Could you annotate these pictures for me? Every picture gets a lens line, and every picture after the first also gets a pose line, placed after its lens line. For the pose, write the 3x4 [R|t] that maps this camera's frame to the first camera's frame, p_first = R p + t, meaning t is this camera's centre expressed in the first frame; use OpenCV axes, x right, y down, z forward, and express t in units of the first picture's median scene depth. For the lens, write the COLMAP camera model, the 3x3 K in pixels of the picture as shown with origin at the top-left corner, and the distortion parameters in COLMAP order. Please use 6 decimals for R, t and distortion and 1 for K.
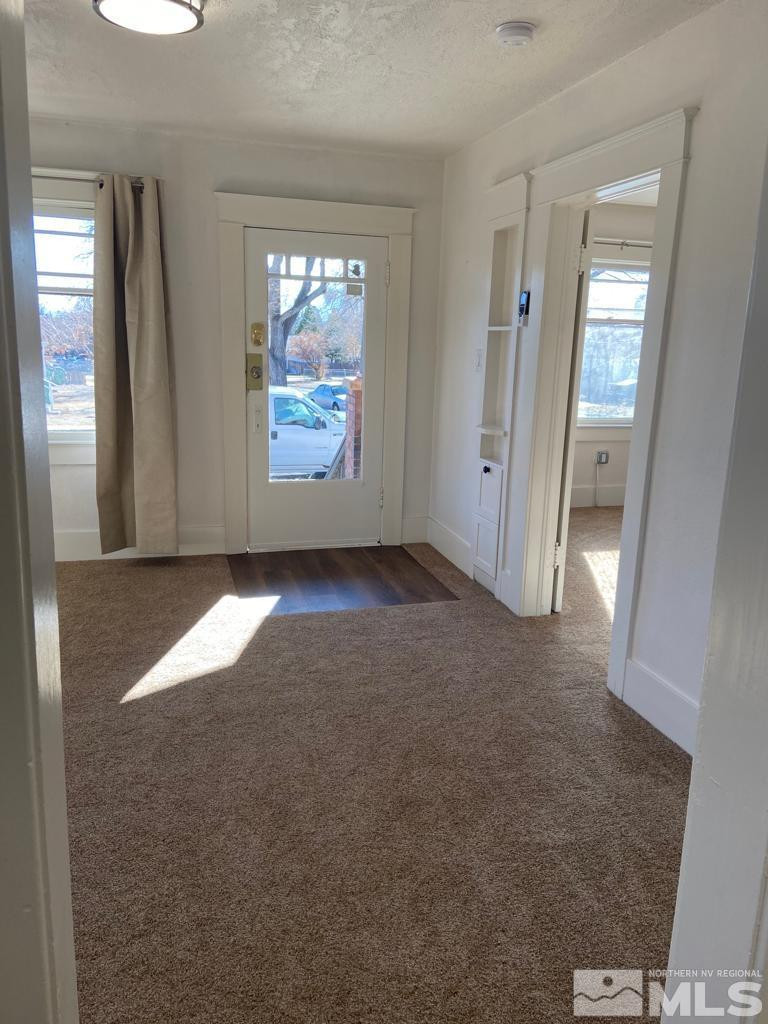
lens RADIAL K [[767.7, 0, 390.0], [0, 767.7, 504.0], [0, 0, 1]] dist [0.114431, -0.149744]
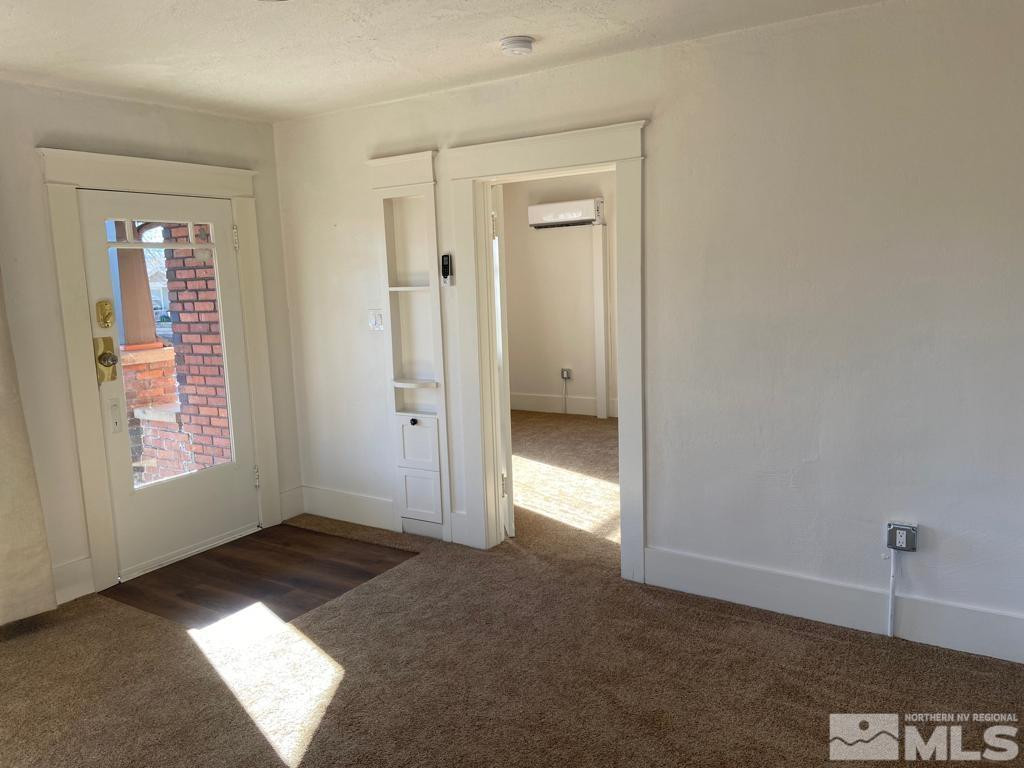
lens RADIAL K [[767.7, 0, 504.1], [0, 767.7, 382.5], [0, 0, 1]] dist [0.114431, -0.149744]
pose [[0.759146, -0.149628, 0.633489, -0.416298], [0.196860, 0.980422, -0.004337, -0.066138], [-0.620438, 0.128002, 0.773739, 0.111860]]
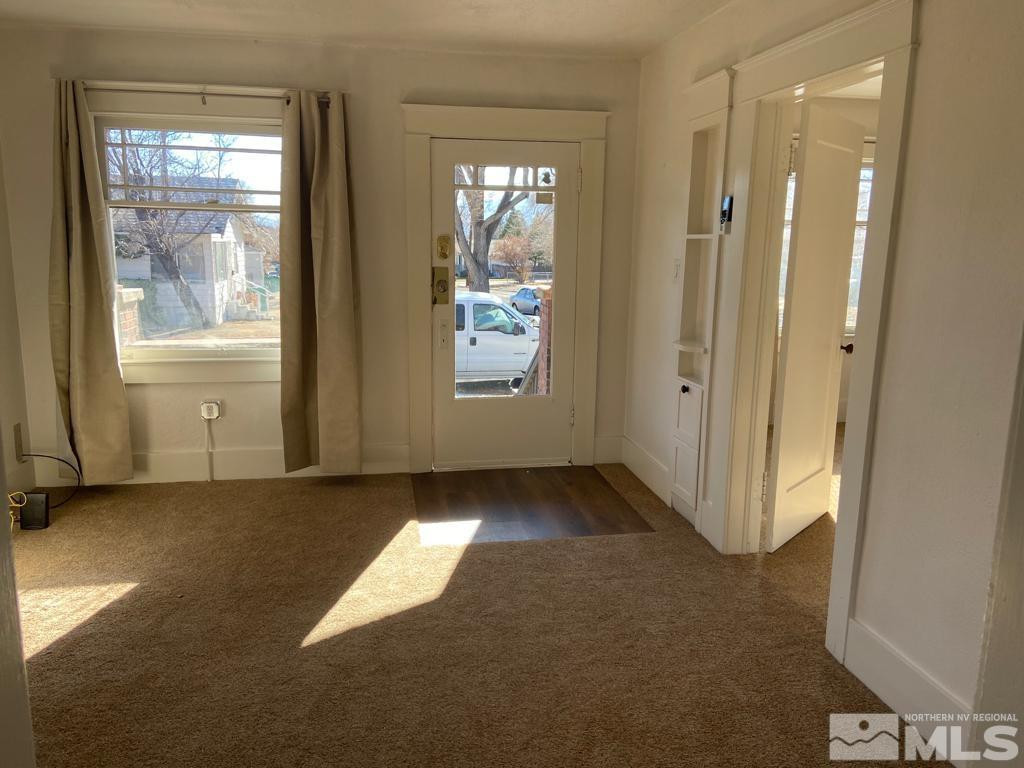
lens RADIAL K [[767.7, 0, 504.1], [0, 767.7, 382.5], [0, 0, 1]] dist [0.114431, -0.149744]
pose [[0.993344, 0.002464, -0.115160, 0.016743], [-0.005909, 0.999545, -0.029579, -0.023251], [0.115035, 0.030062, 0.992906, 0.059716]]
